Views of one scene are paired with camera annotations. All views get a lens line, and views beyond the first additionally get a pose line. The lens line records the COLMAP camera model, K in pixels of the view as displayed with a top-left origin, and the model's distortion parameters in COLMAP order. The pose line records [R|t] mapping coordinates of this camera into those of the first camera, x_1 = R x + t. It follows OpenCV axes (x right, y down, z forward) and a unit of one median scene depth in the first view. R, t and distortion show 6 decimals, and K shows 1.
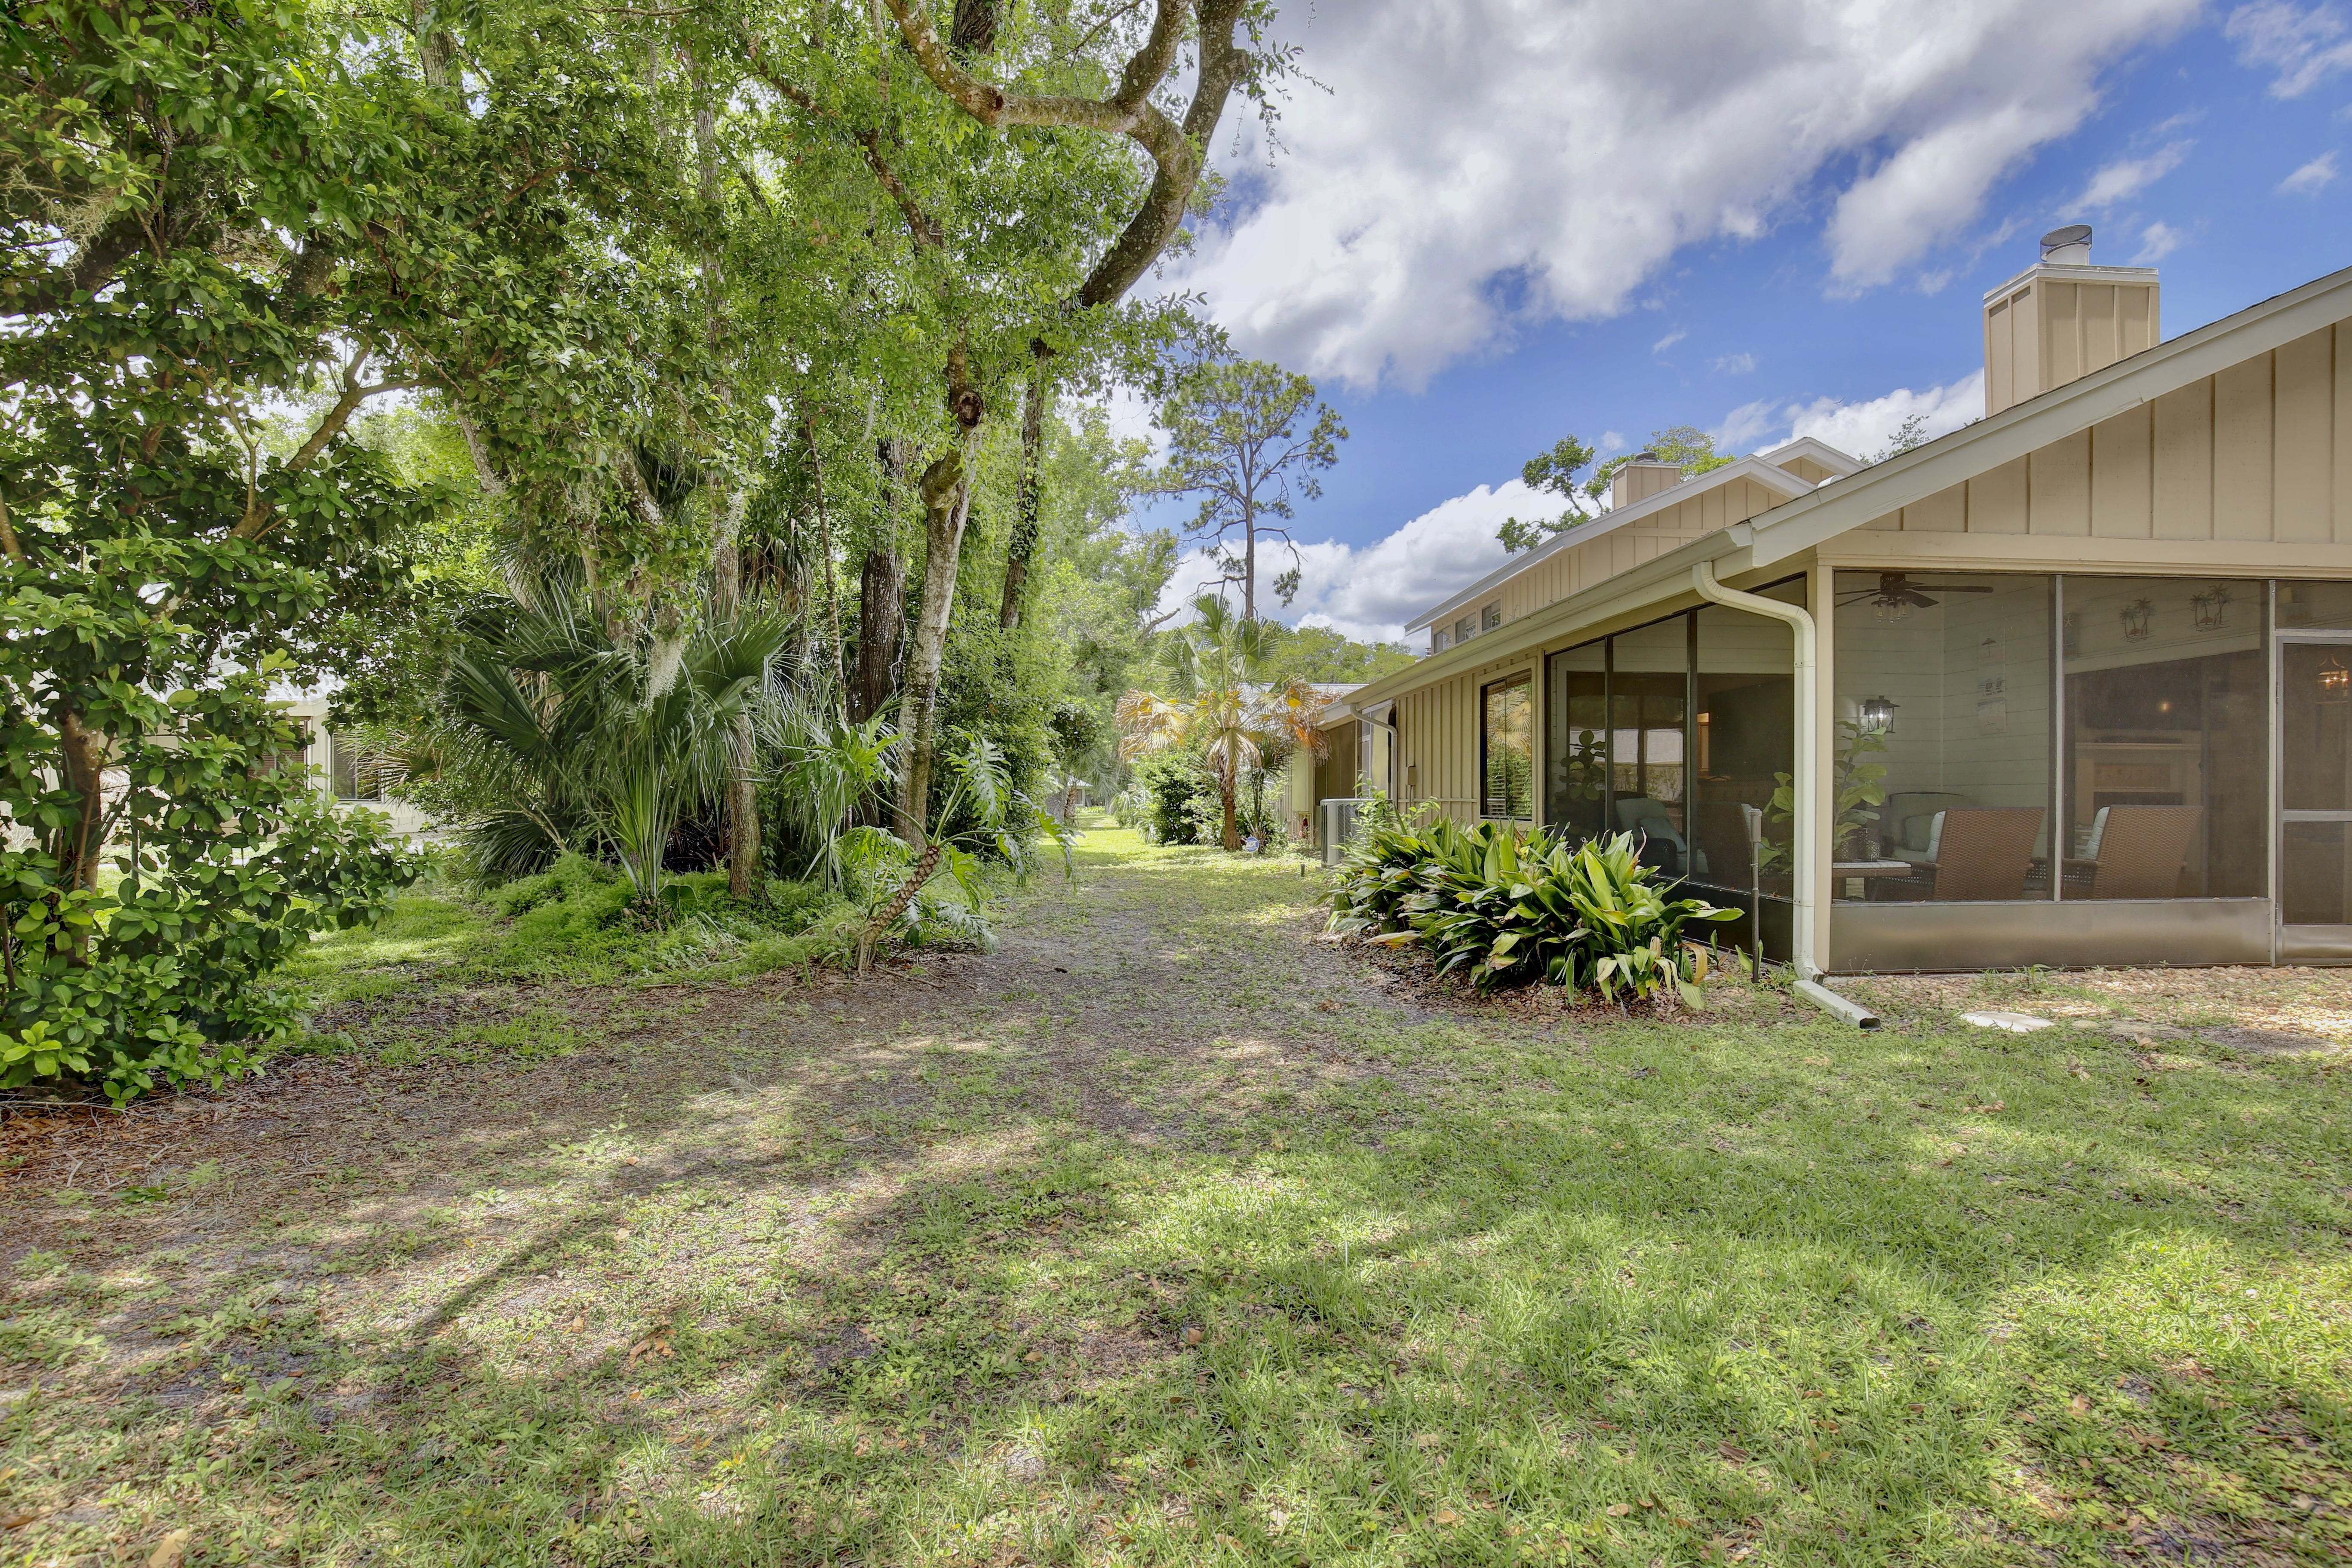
lens RADIAL K [[1089.3, 0, 1177.6], [0, 1089.3, 805.5], [0, 0, 1]] dist [-0.024300, 0.000924]
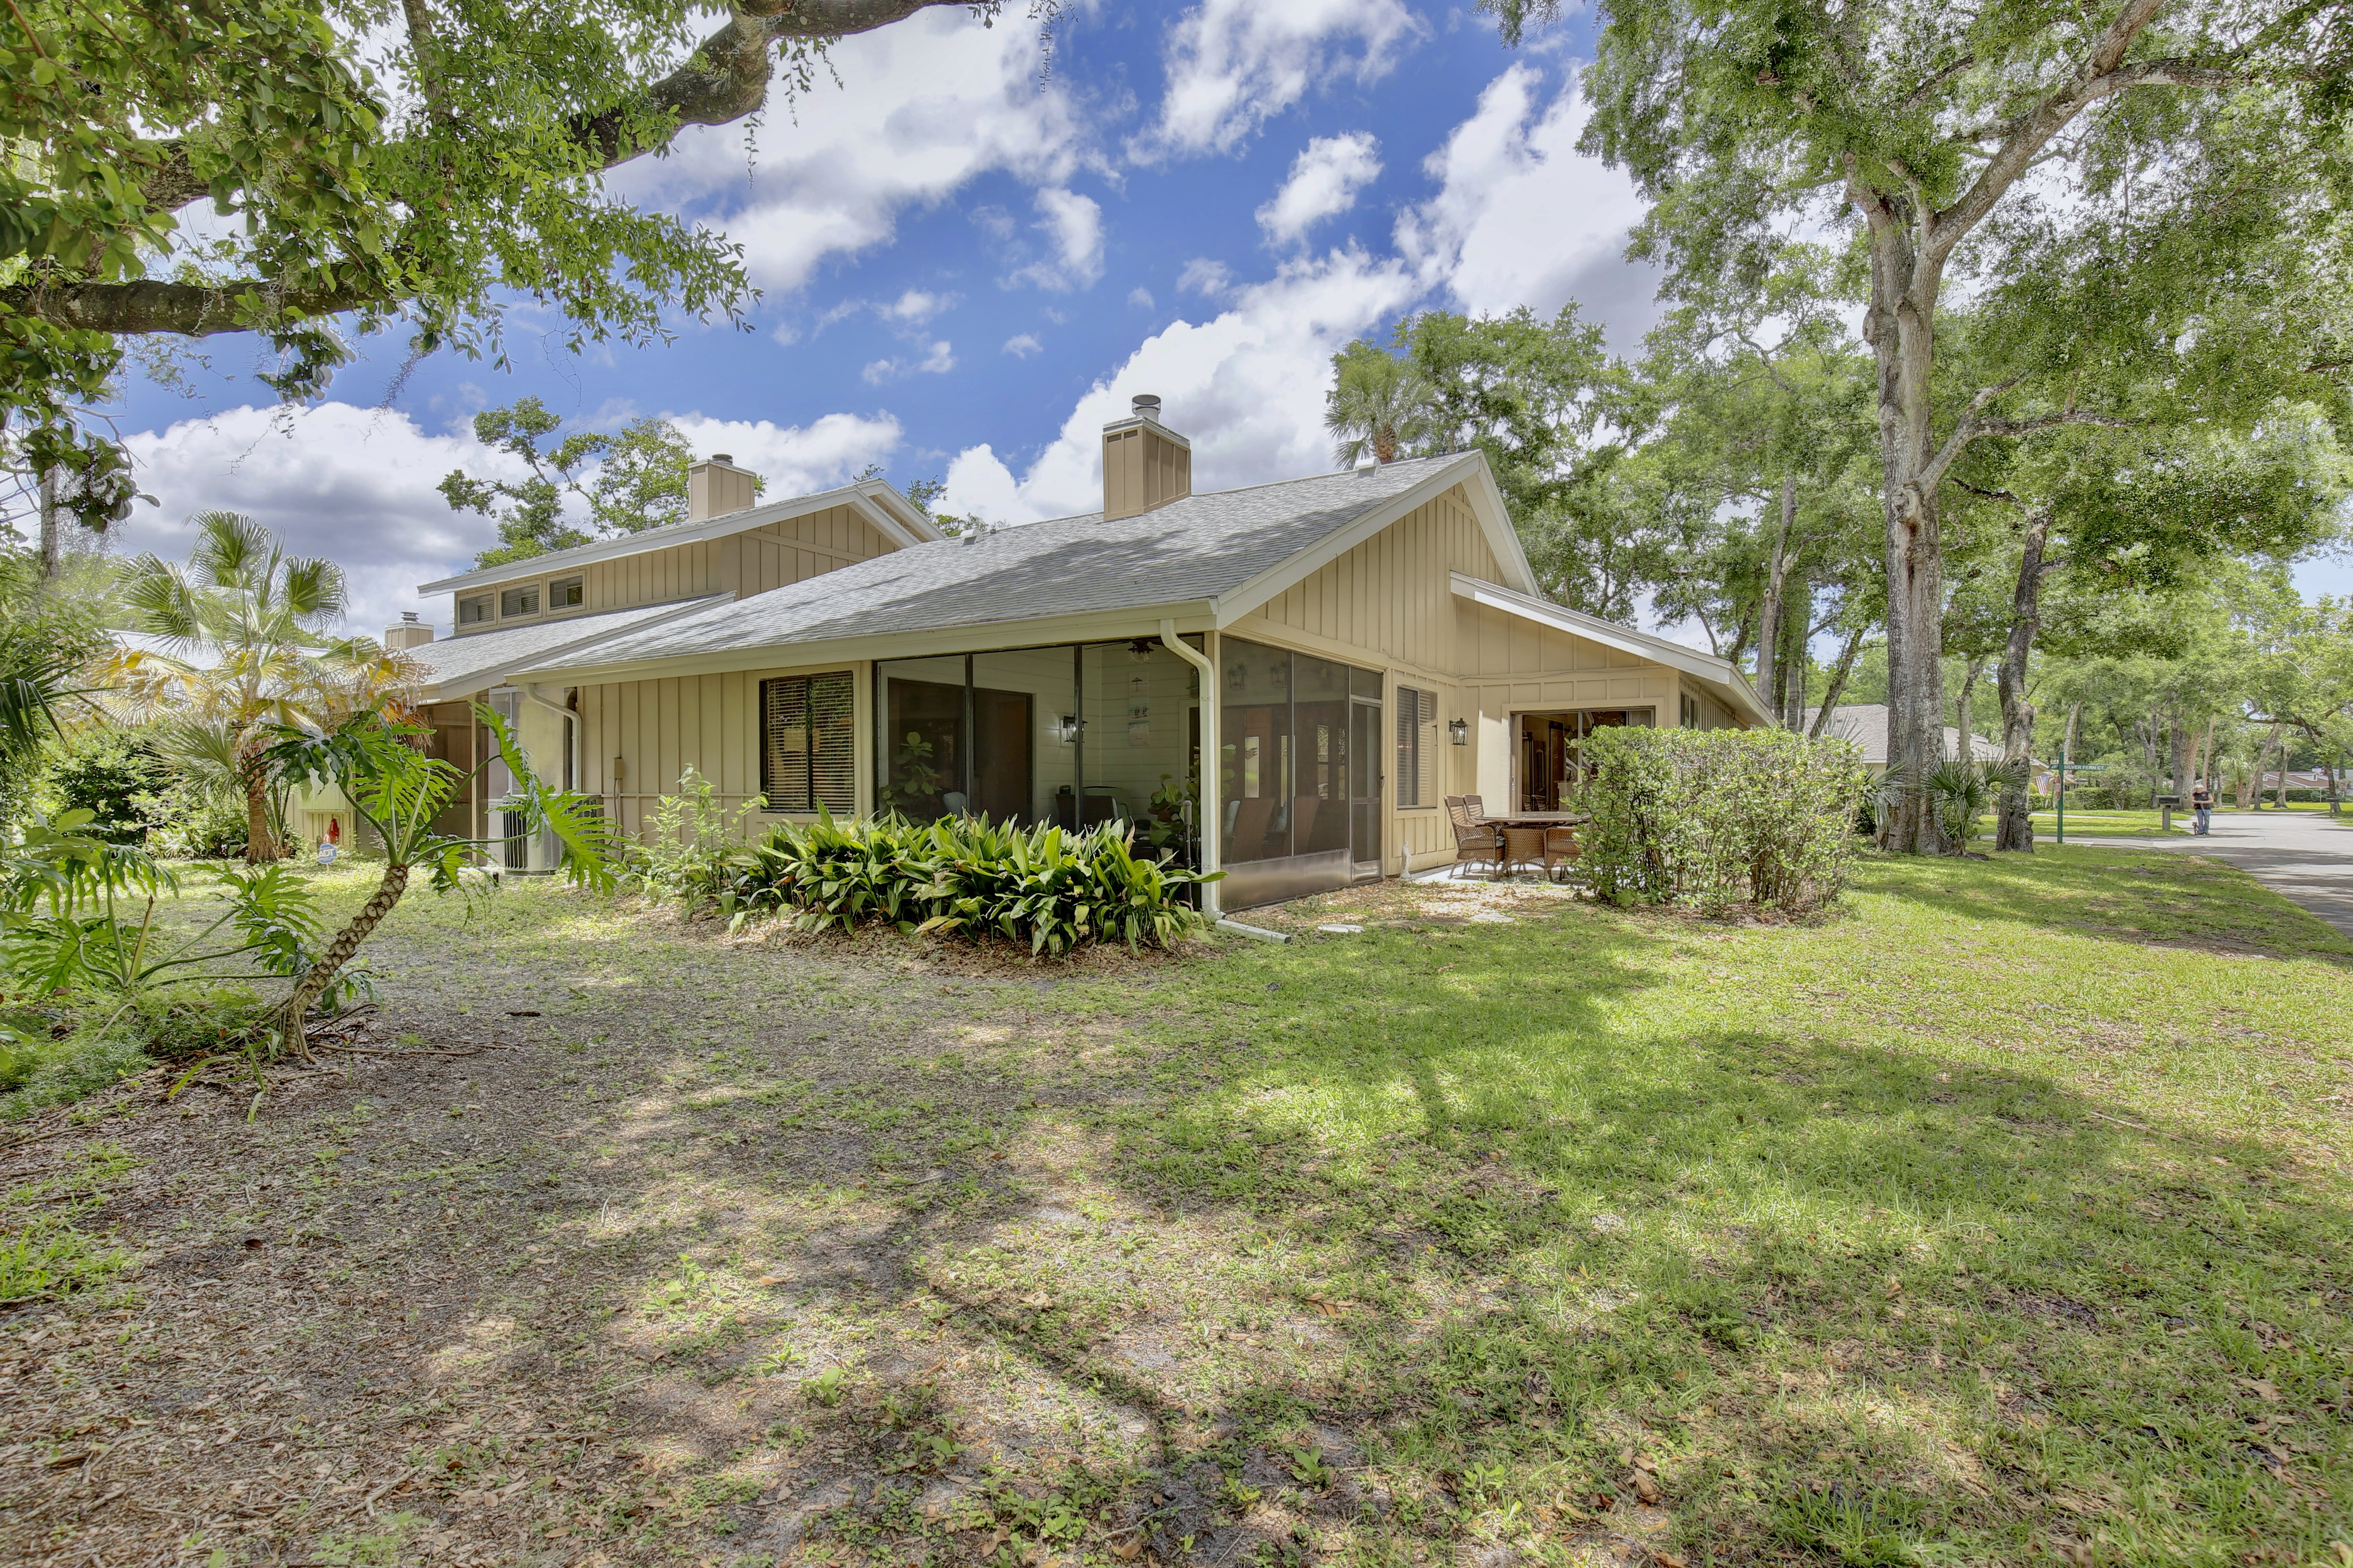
lens RADIAL K [[1089.8, 0, 1178.1], [0, 1089.8, 805.5], [0, 0, 1]] dist [-0.024300, 0.000924]
pose [[0.571663, -0.015163, 0.820349, -0.613988], [0.008214, 0.999885, 0.012757, -0.008371], [-0.820448, -0.000554, 0.571721, 0.210637]]
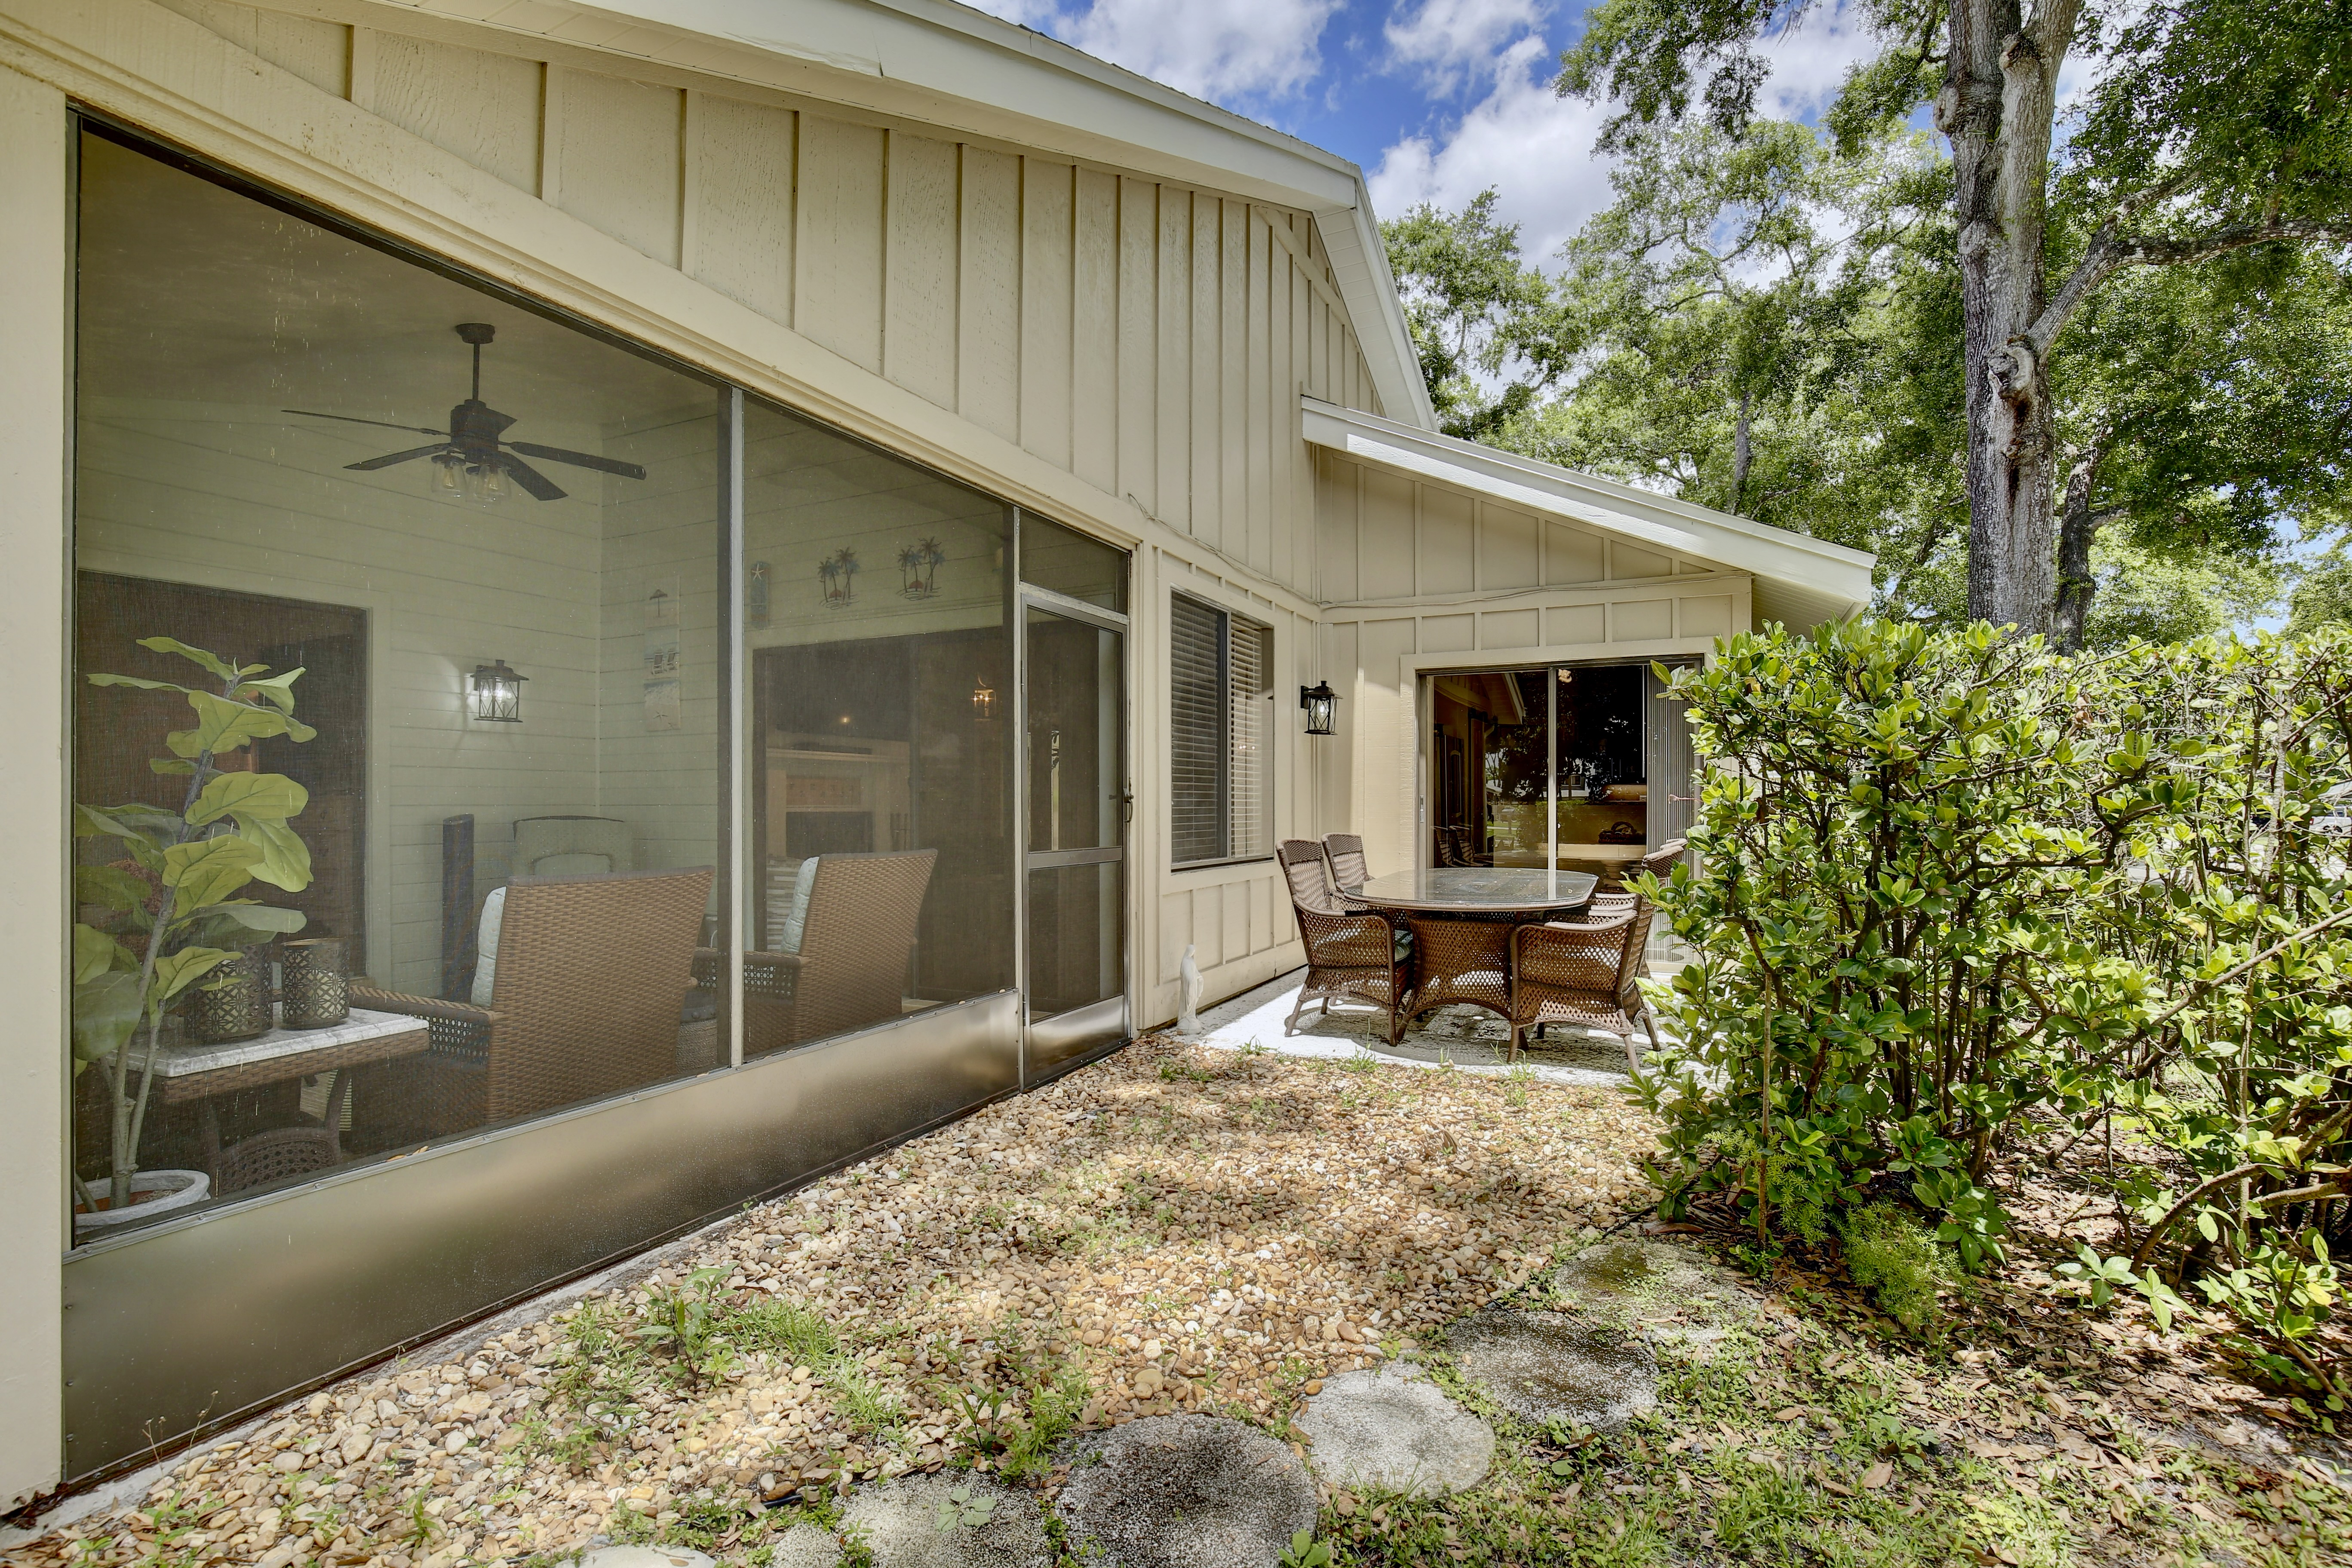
lens RADIAL K [[1089.3, 0, 1177.6], [0, 1089.3, 805.5], [0, 0, 1]] dist [-0.024300, 0.000924]
pose [[0.489627, -0.003104, 0.871927, 0.495583], [0.008761, 0.999961, -0.001360, -0.024777], [-0.871888, 0.008305, 0.489635, 0.590273]]
